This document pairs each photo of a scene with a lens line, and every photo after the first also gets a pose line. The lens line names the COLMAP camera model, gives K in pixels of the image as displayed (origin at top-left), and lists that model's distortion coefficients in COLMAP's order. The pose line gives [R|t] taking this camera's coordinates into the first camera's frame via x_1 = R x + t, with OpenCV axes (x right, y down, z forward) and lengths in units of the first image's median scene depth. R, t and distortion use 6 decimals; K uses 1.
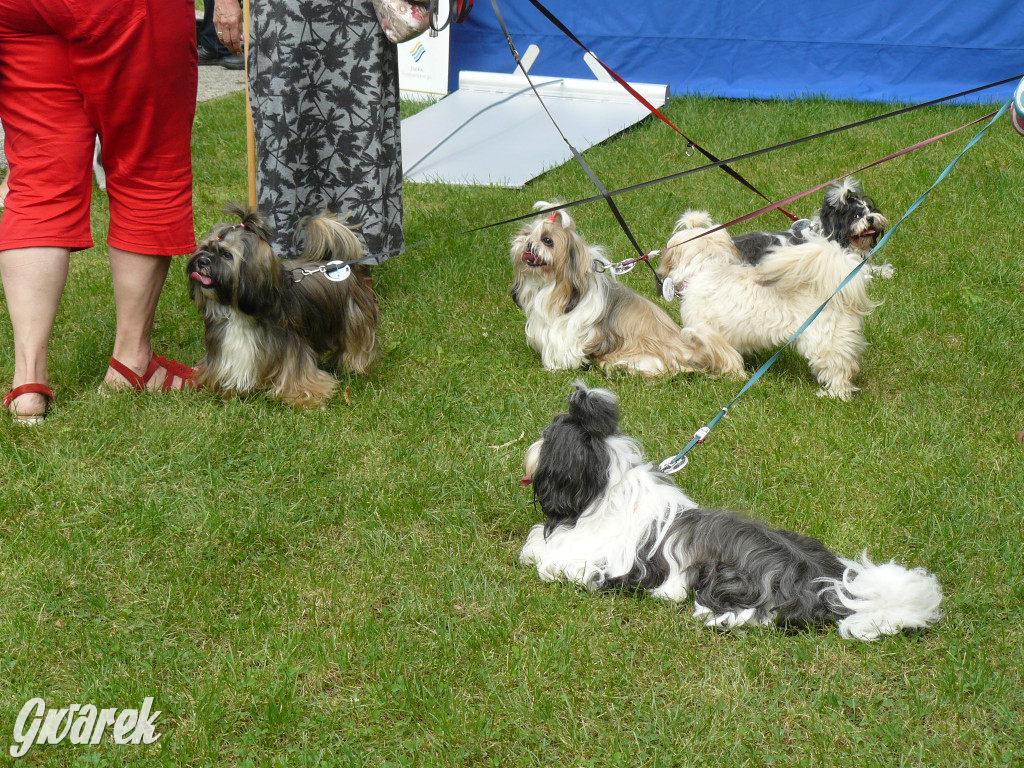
lens RADIAL K [[1094.9, 0, 517.0], [0, 1094.9, 379.8], [0, 0, 1]] dist [0.053541, 0.000000]
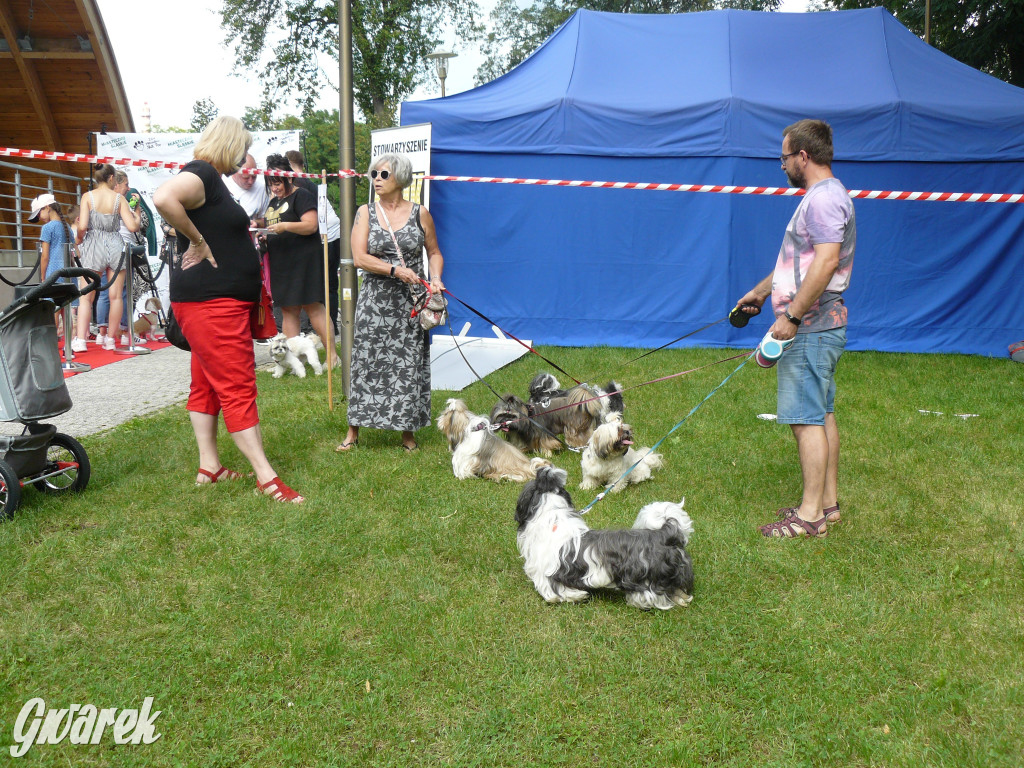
lens RADIAL K [[1094.9, 0, 508.8], [0, 1094.9, 385.2], [0, 0, 1]] dist [0.053541, 0.000000]
pose [[0.994784, -0.013273, -0.101139, 0.305111], [-0.006814, 0.980637, -0.195716, 0.214508], [0.101778, 0.195384, 0.975431, -0.985525]]
